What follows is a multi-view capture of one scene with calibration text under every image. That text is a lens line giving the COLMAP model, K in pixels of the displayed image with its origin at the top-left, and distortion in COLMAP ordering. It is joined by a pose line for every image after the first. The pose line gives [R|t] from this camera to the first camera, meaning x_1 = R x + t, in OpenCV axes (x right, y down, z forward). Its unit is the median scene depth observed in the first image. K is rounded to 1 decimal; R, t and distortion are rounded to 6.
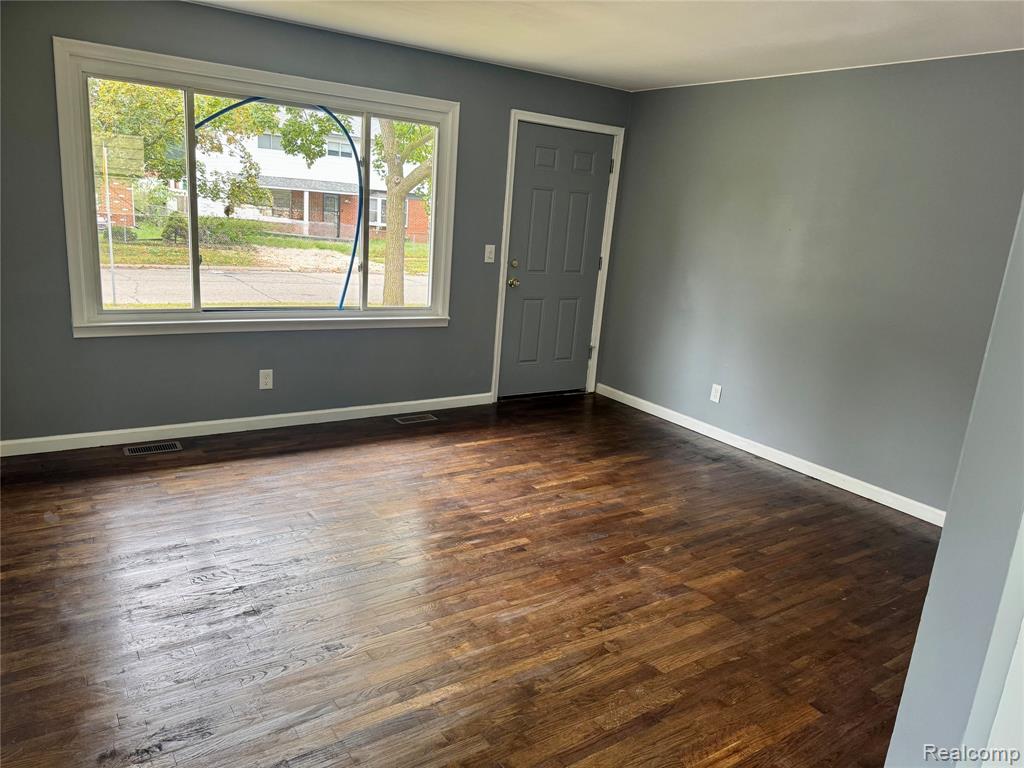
lens RADIAL K [[712.1, 0, 512.0], [0, 712.1, 384.0], [0, 0, 1]] dist [0.004620, 0.001783]
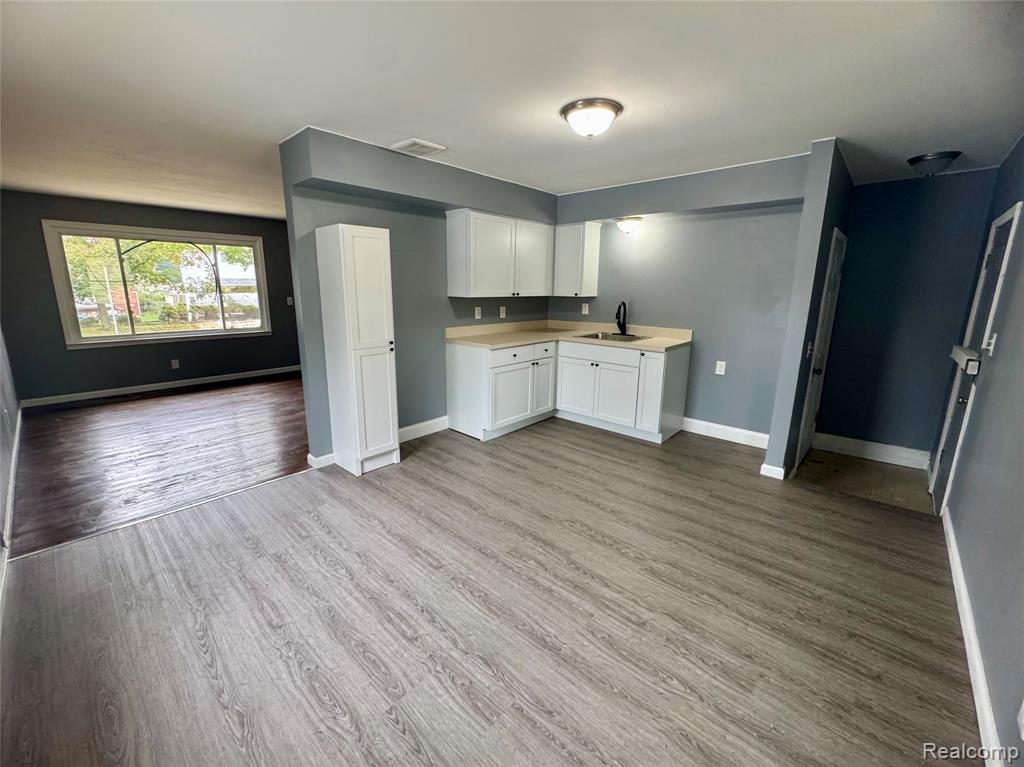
lens RADIAL K [[416.2, 0, 512.0], [0, 416.2, 383.5], [0, 0, 1]] dist [-0.000467, -0.000102]
pose [[0.970288, -0.124520, 0.207452, 0.364563], [0.125958, 0.992015, 0.006313, 0.164504], [-0.206582, 0.020005, 0.978225, -0.455094]]
